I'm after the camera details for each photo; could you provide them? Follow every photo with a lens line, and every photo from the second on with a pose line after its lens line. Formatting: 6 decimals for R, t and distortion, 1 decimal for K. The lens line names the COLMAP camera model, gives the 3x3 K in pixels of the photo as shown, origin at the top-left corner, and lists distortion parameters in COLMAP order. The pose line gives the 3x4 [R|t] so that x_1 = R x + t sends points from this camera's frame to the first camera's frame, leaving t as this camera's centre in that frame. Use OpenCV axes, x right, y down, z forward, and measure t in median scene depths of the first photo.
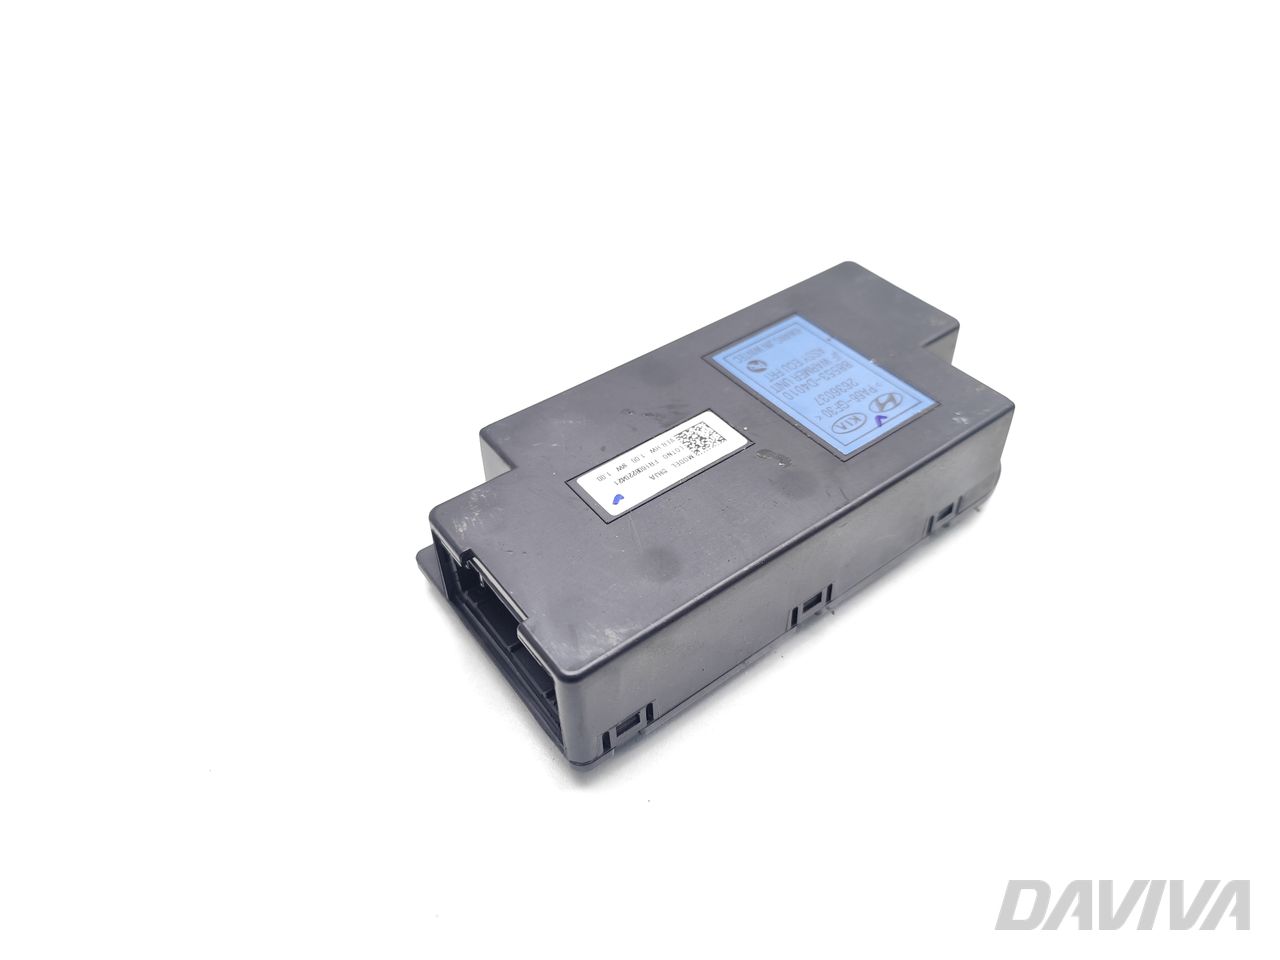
lens RADIAL K [[919.6, 0, 636.6], [0, 919.6, 478.4], [0, 0, 1]] dist [0.012229, 0.000261]
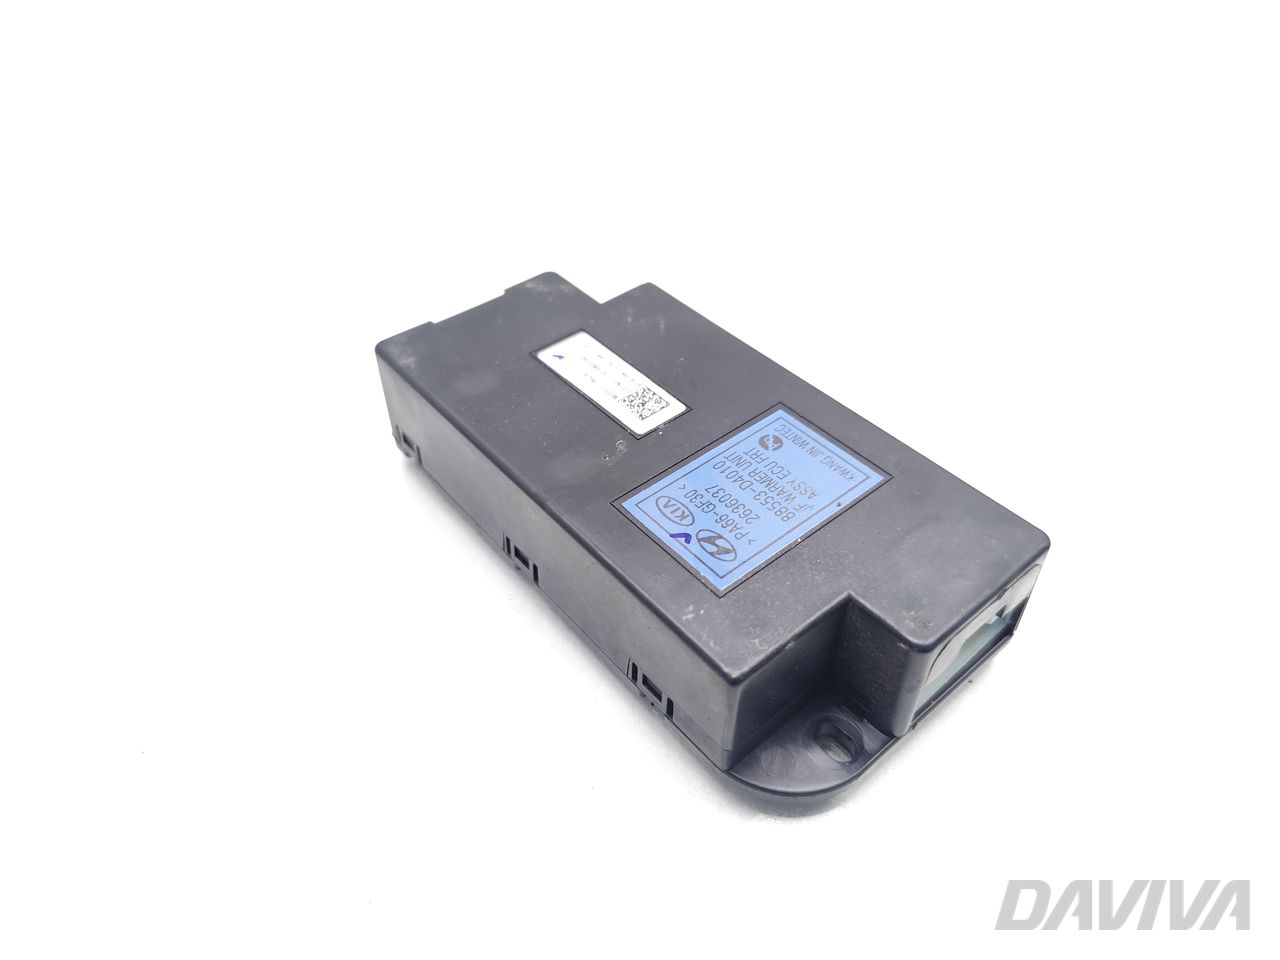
lens RADIAL K [[919.6, 0, 636.8], [0, 919.6, 483.4], [0, 0, 1]] dist [0.012229, 0.000261]
pose [[0.047002, 0.709575, -0.703061, 0.791759], [-0.678697, 0.539109, 0.498730, -0.465266], [0.732913, 0.453724, 0.506926, 0.500273]]
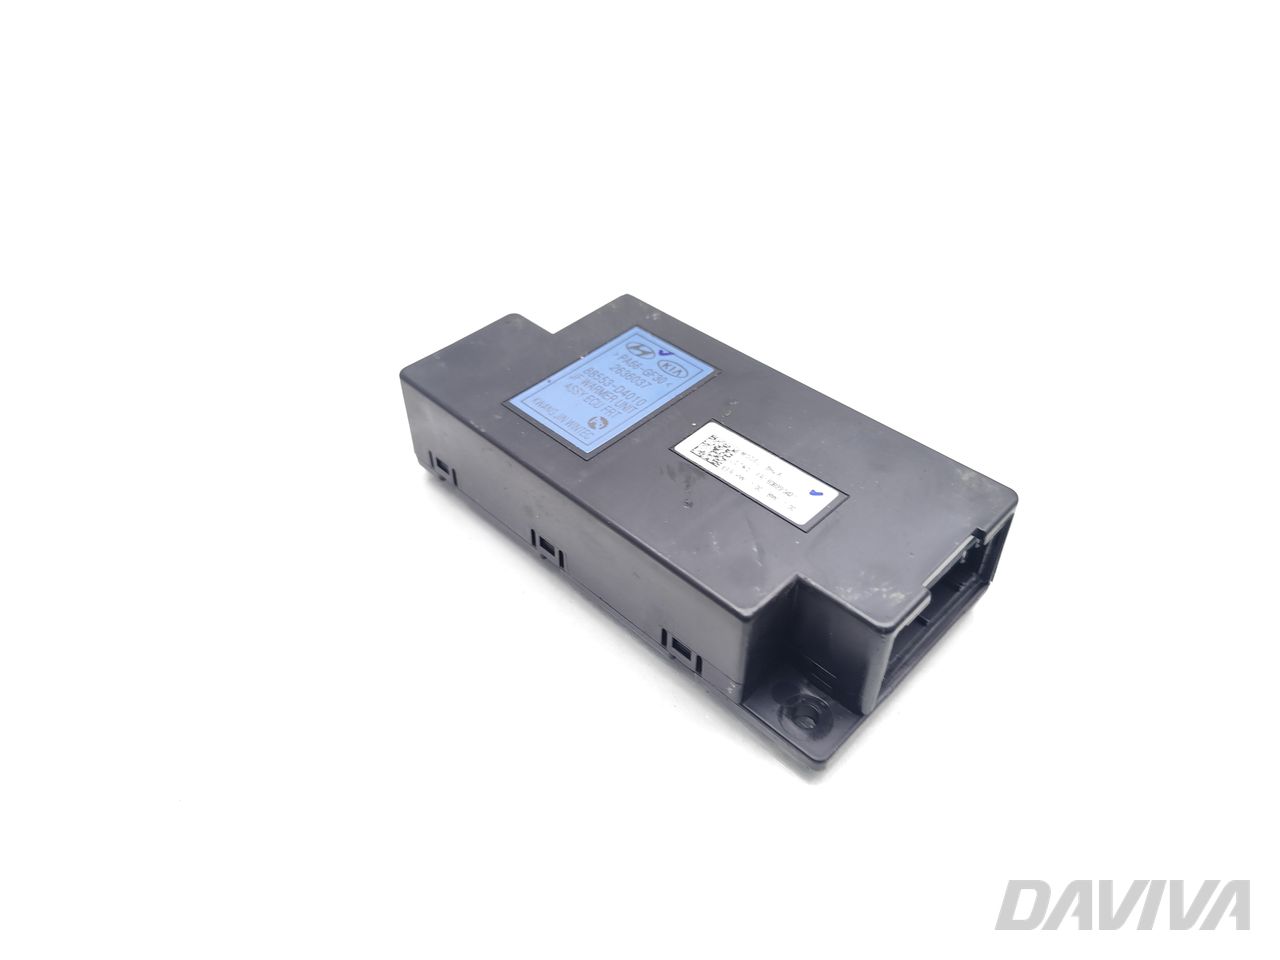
lens RADIAL K [[919.6, 0, 637.3], [0, 919.6, 482.3], [0, 0, 1]] dist [0.012229, 0.000261]
pose [[-0.139785, -0.660562, 0.737644, -0.686720], [0.706696, 0.455250, 0.541598, -0.630337], [-0.693572, 0.596997, 0.403179, 0.623245]]
